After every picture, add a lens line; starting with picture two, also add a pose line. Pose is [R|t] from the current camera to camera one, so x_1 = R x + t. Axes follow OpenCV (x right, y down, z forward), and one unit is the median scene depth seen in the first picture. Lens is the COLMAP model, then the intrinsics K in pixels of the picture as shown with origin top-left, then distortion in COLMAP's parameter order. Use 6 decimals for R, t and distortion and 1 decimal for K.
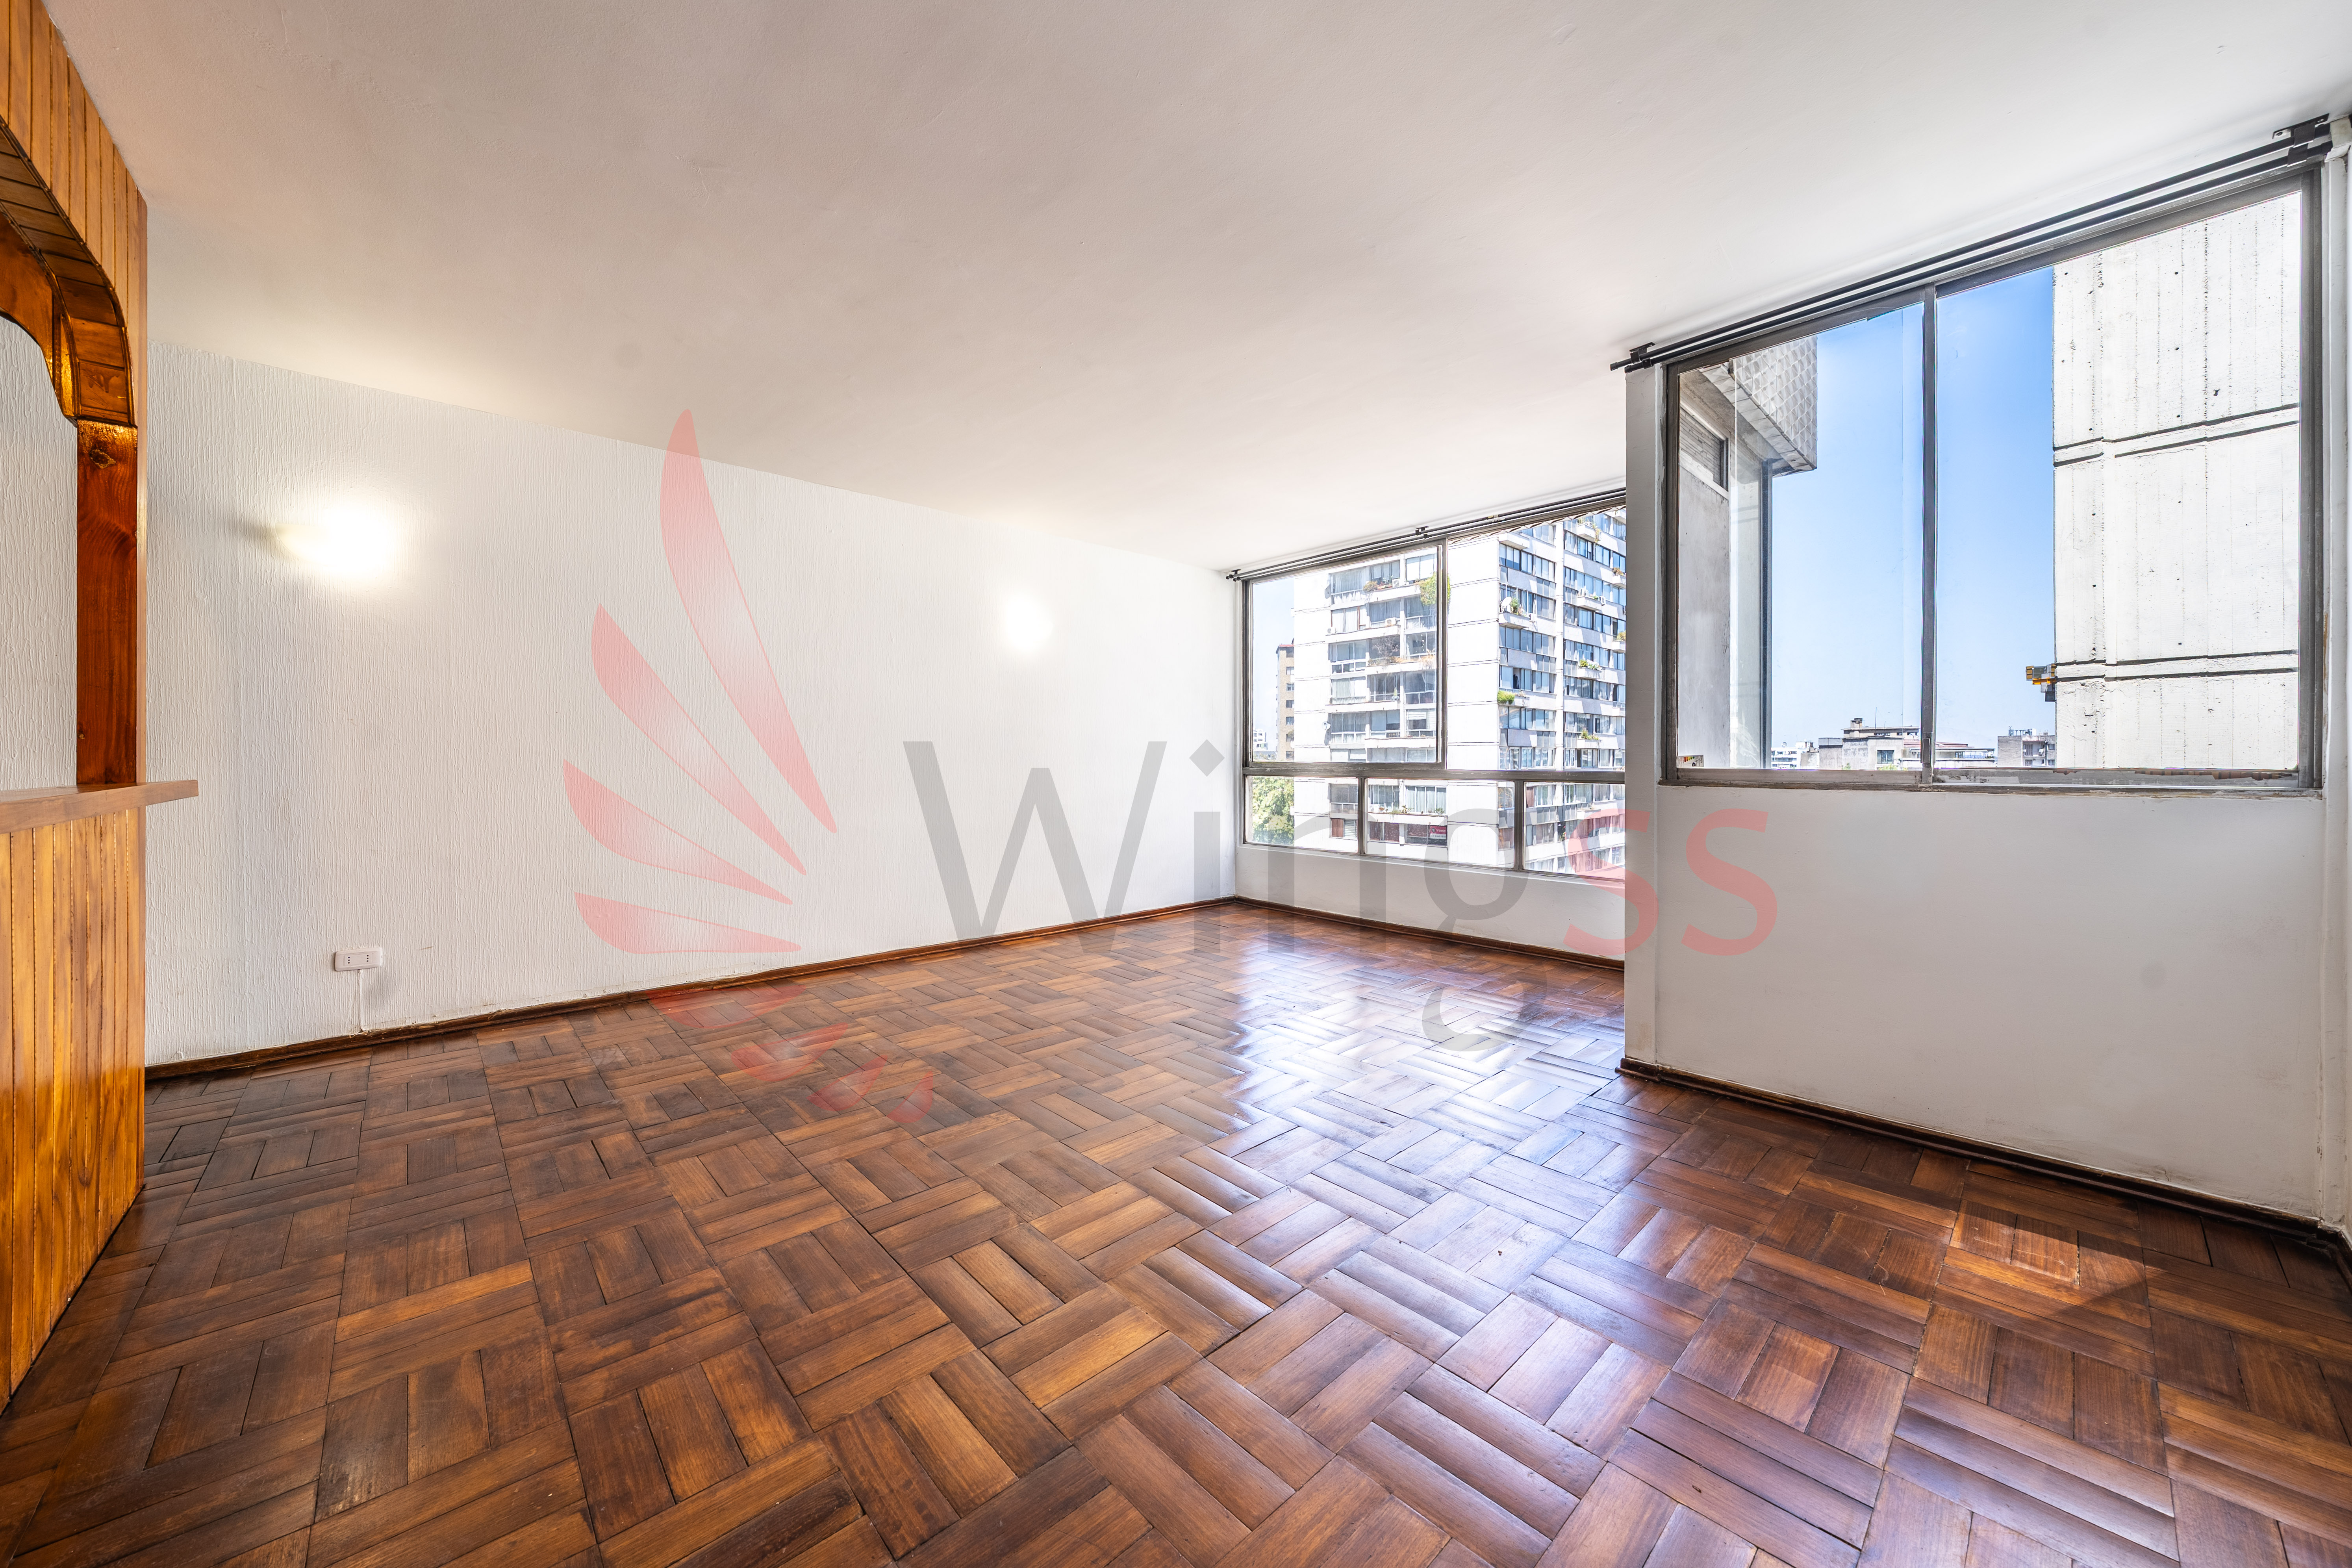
lens RADIAL K [[822.7, 0, 1166.3], [0, 822.7, 817.8], [0, 0, 1]] dist [-0.009781, 0.000005]
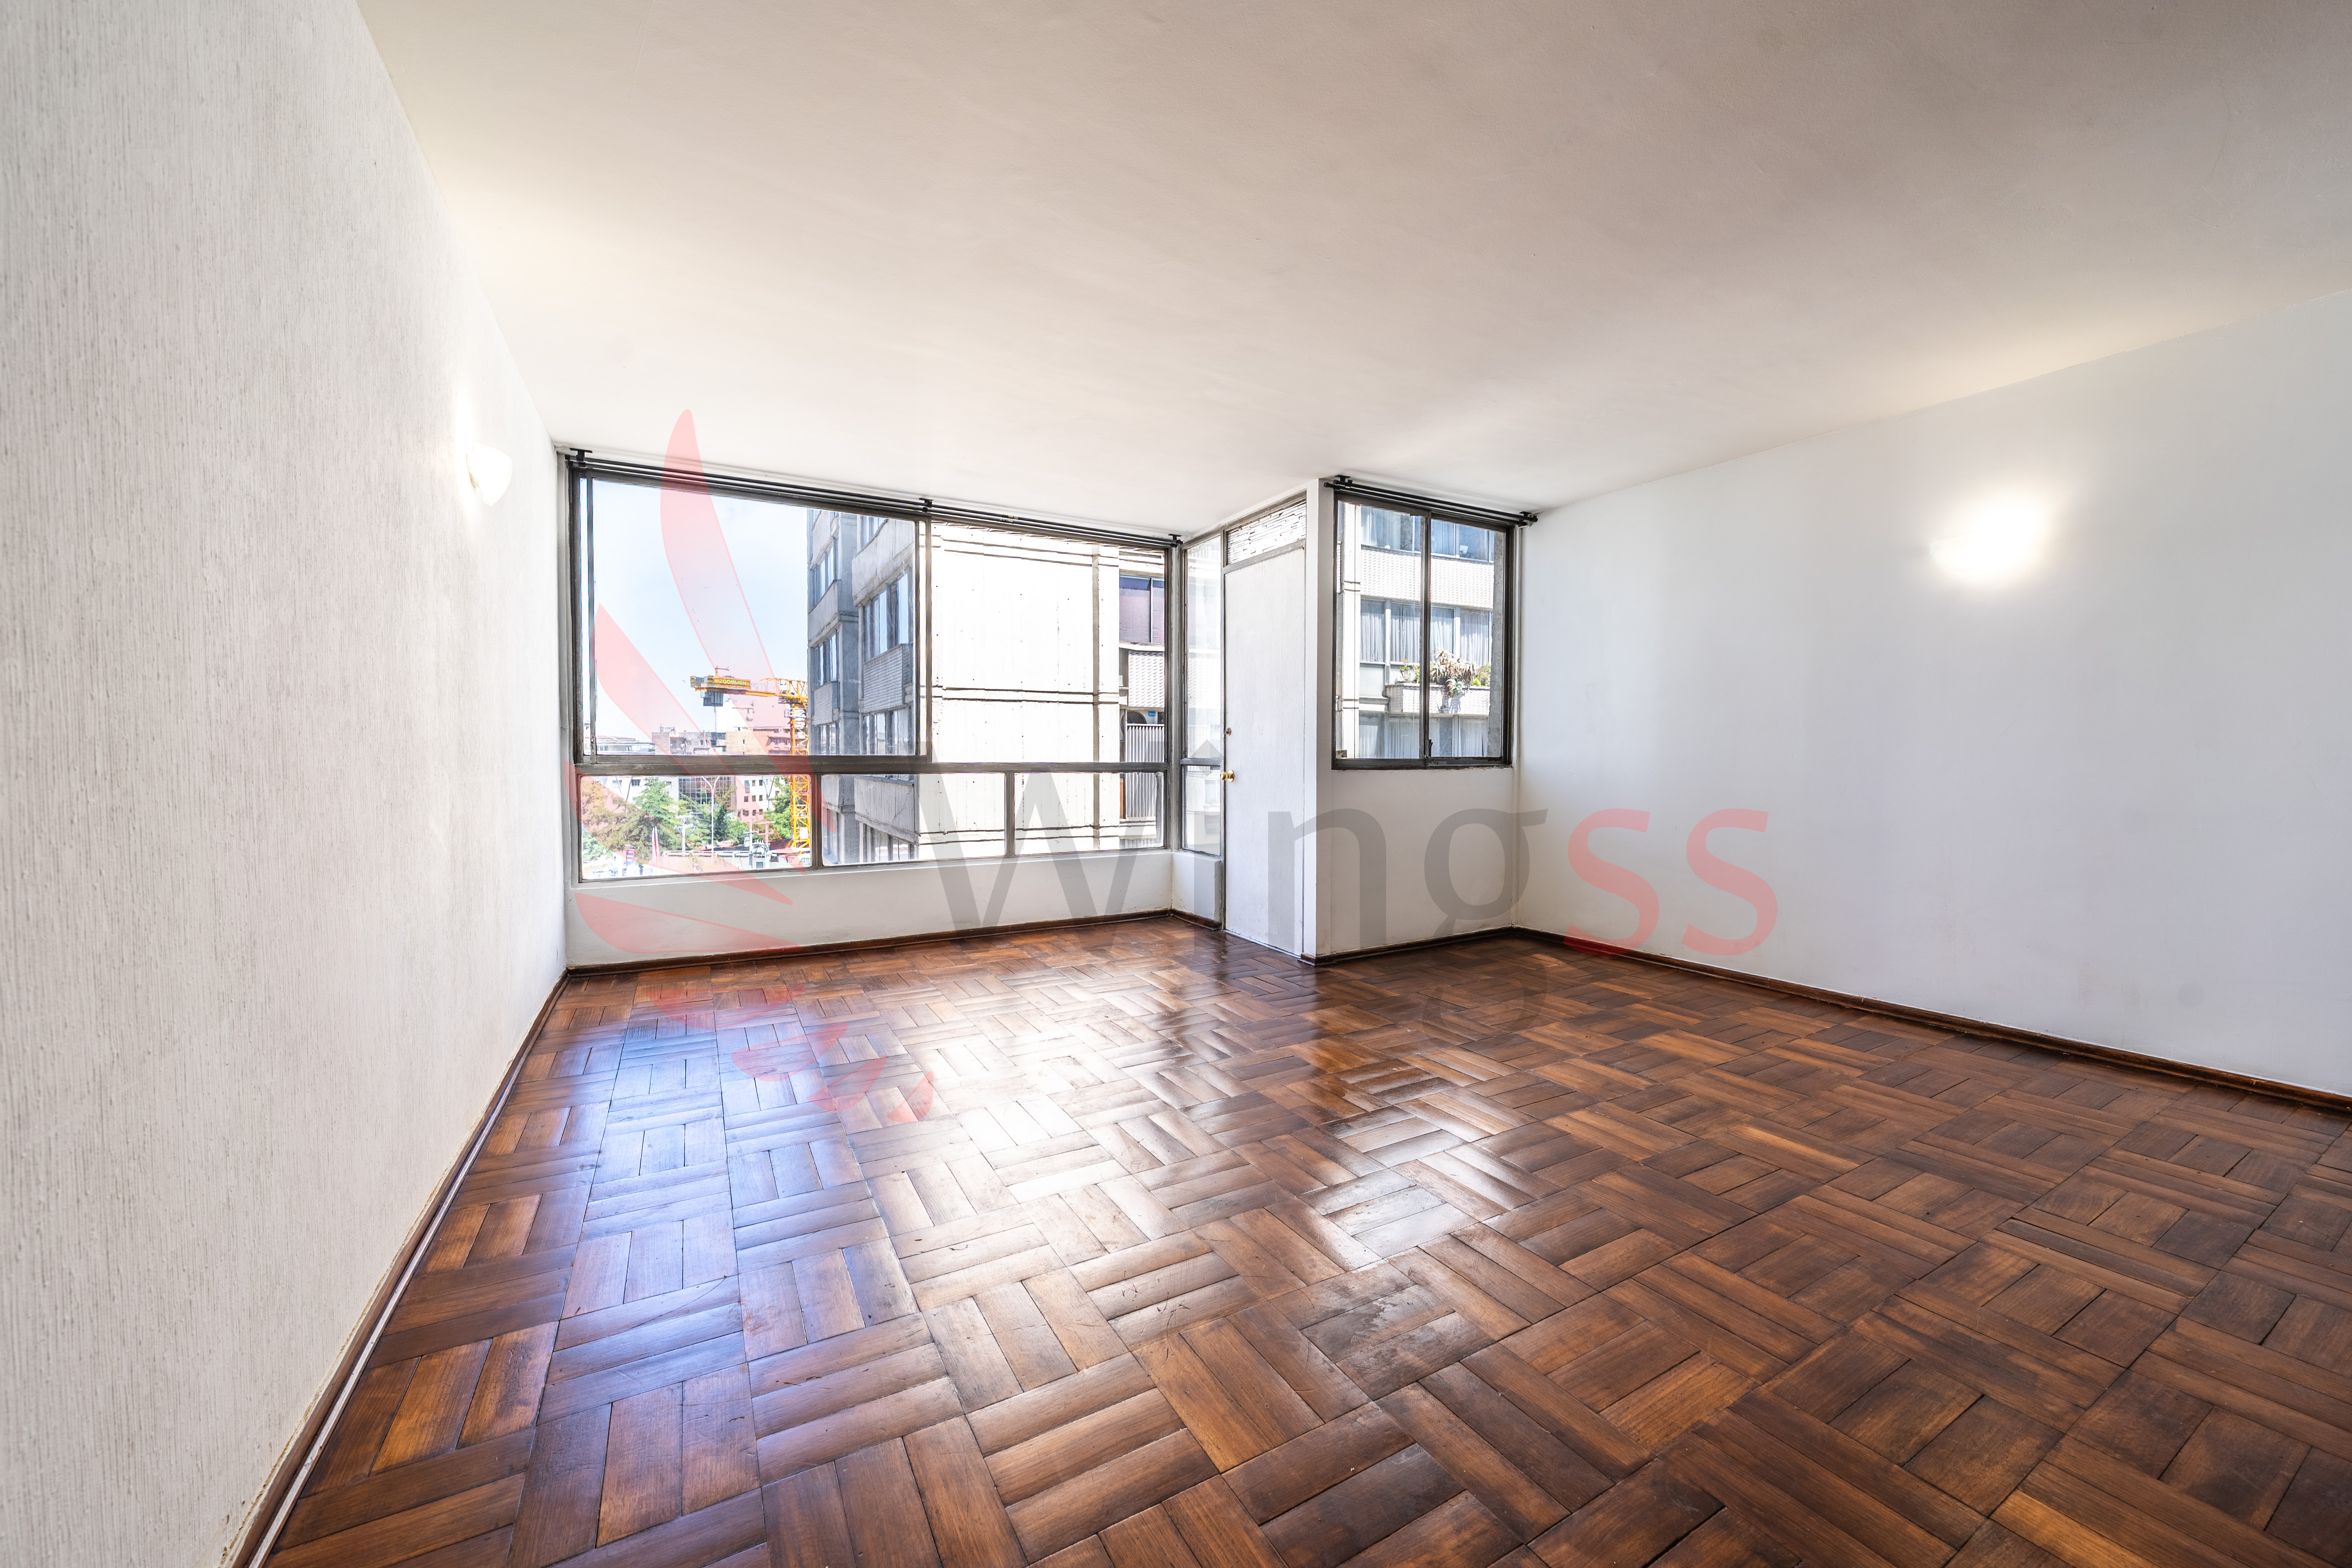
lens RADIAL K [[855.2, 0, 1176.0], [0, 855.2, 784.0], [0, 0, 1]] dist [0.000333, -0.000010]
pose [[0.229640, -0.032012, 0.972749, -0.570777], [0.064862, 0.997740, 0.017523, -0.033830], [-0.971112, 0.059070, 0.231198, 0.521472]]
